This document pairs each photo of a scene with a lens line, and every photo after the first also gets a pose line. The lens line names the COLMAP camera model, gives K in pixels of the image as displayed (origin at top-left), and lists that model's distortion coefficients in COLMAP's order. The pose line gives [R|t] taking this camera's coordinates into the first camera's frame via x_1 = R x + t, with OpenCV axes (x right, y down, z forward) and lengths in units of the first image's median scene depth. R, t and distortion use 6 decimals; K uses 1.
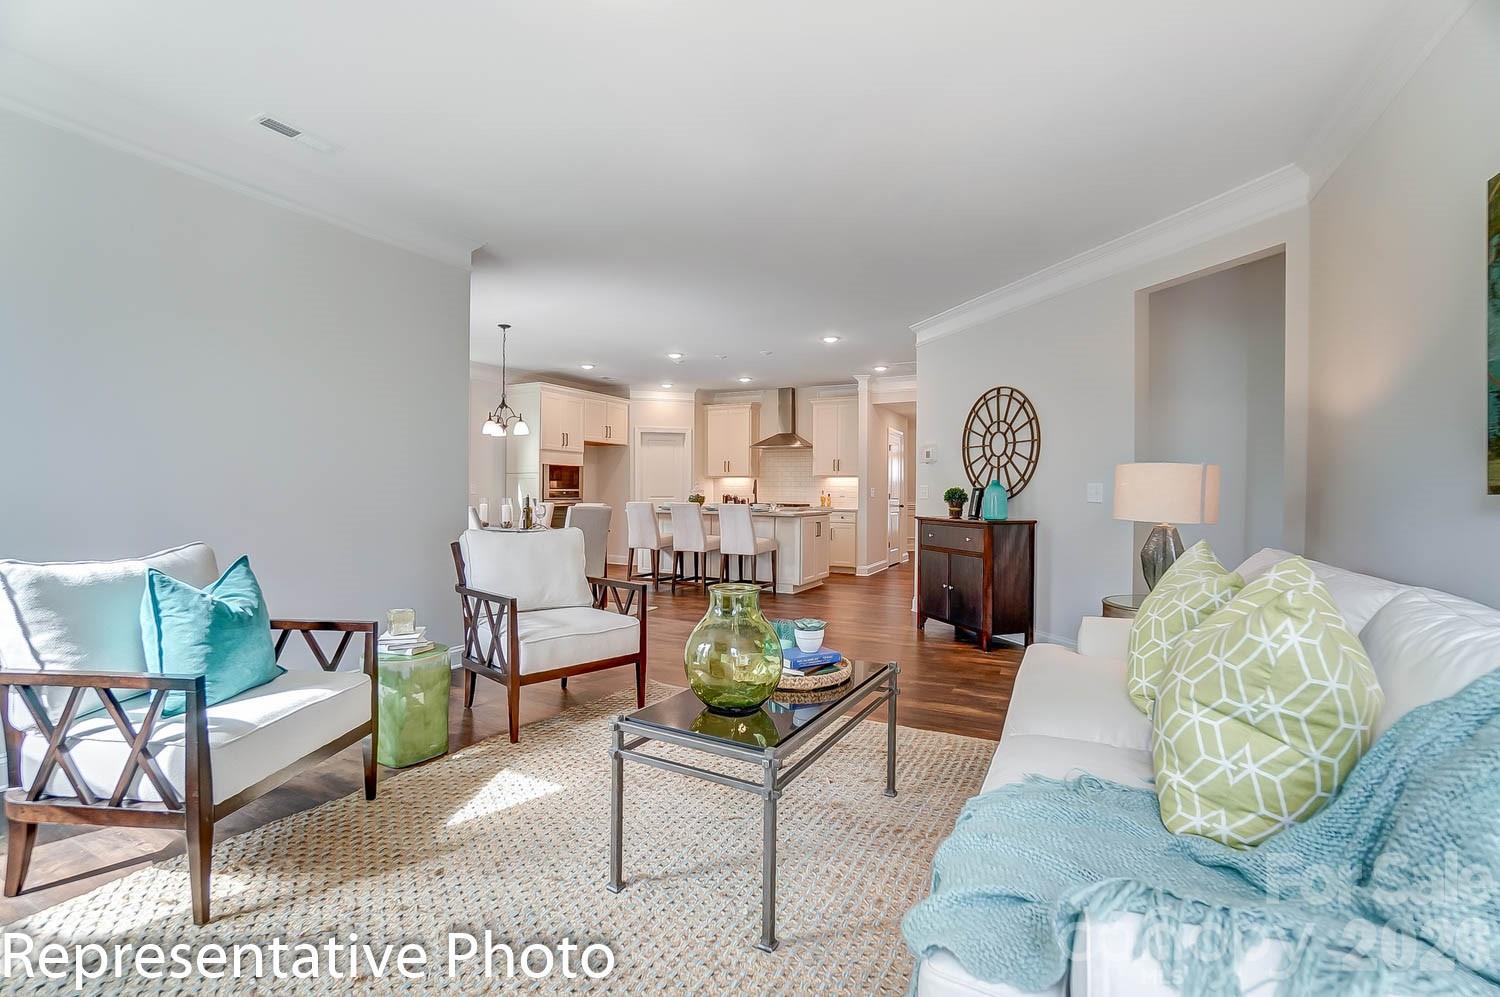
lens RADIAL K [[677.9, 0, 718.3], [0, 677.9, 485.2], [0, 0, 1]] dist [-0.028403, 0.001302]
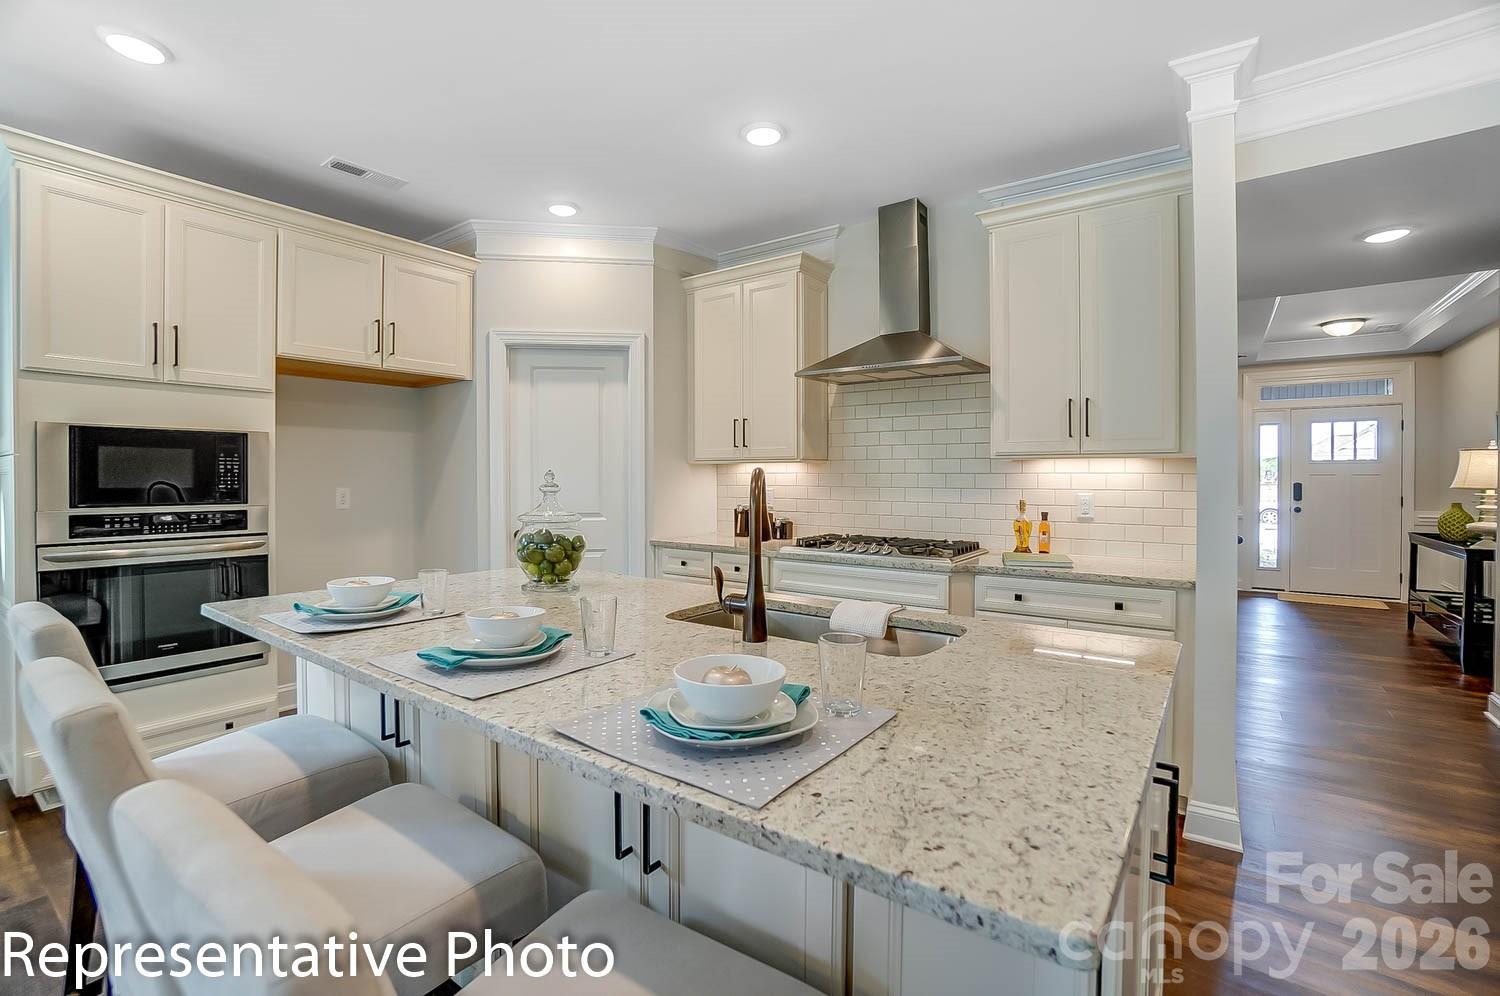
lens RADIAL K [[677.9, 0, 718.0], [0, 677.9, 479.0], [0, 0, 1]] dist [-0.028403, 0.001302]
pose [[0.990403, -0.006334, -0.138063, 0.056914], [0.007862, 0.999914, 0.010528, -0.006979], [0.137984, -0.011513, 0.990368, 0.680492]]
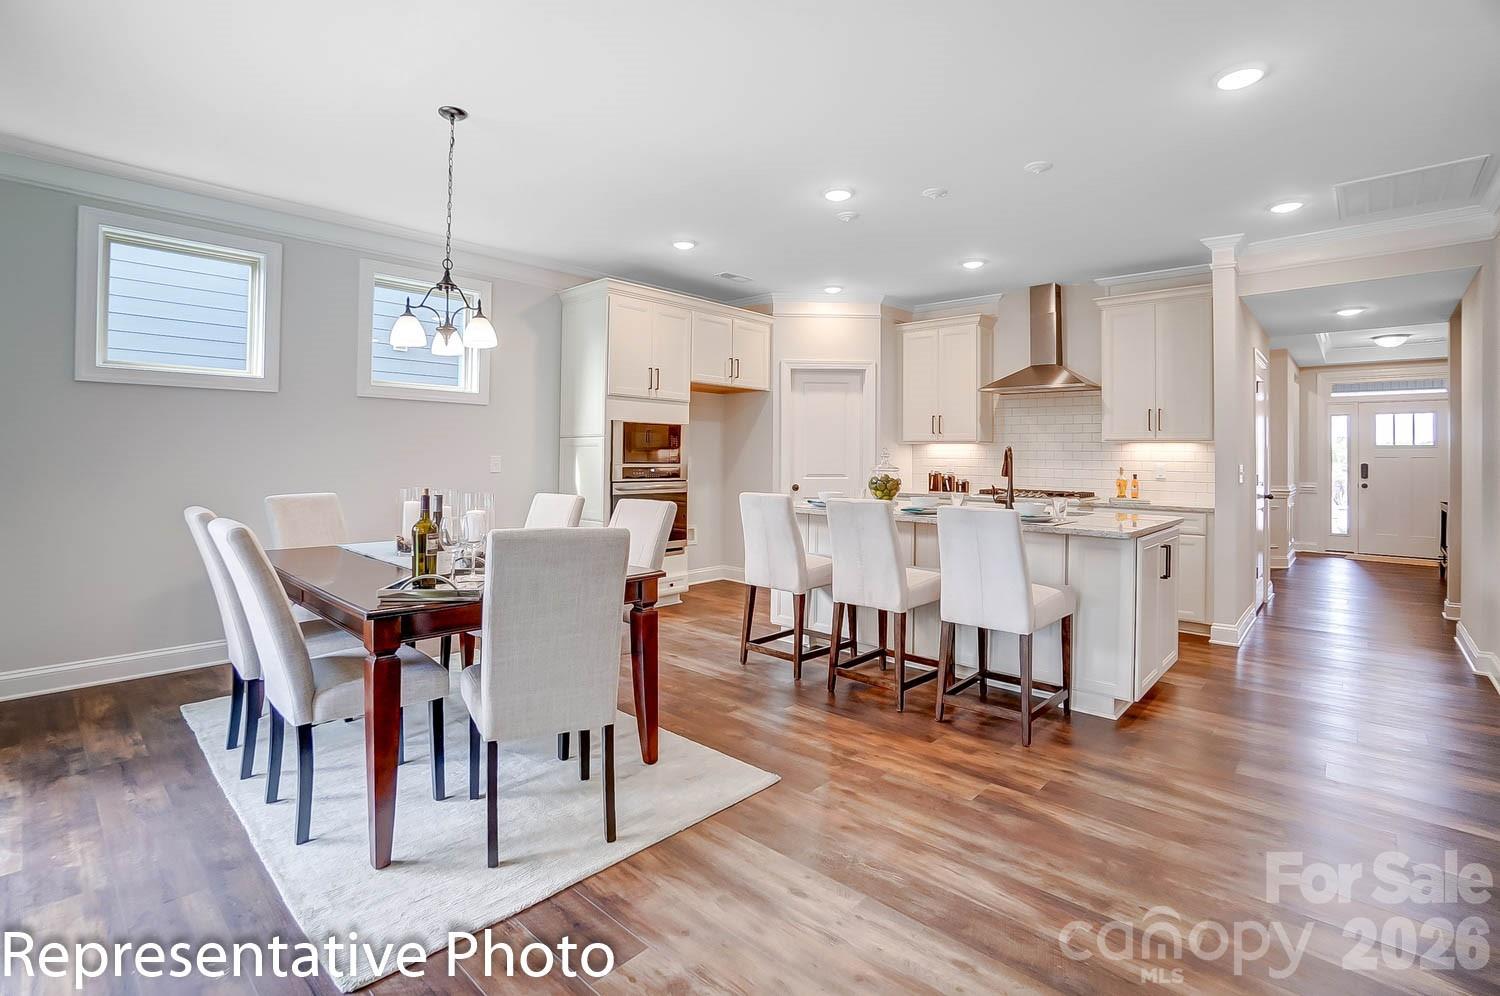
lens RADIAL K [[677.9, 0, 741.8], [0, 677.9, 445.3], [0, 0, 1]] dist [-0.028403, 0.001302]
pose [[0.971554, 0.000659, -0.236818, -0.013275], [-0.002499, 0.999969, -0.007469, -0.005339], [0.236806, 0.007848, 0.971525, 0.418094]]
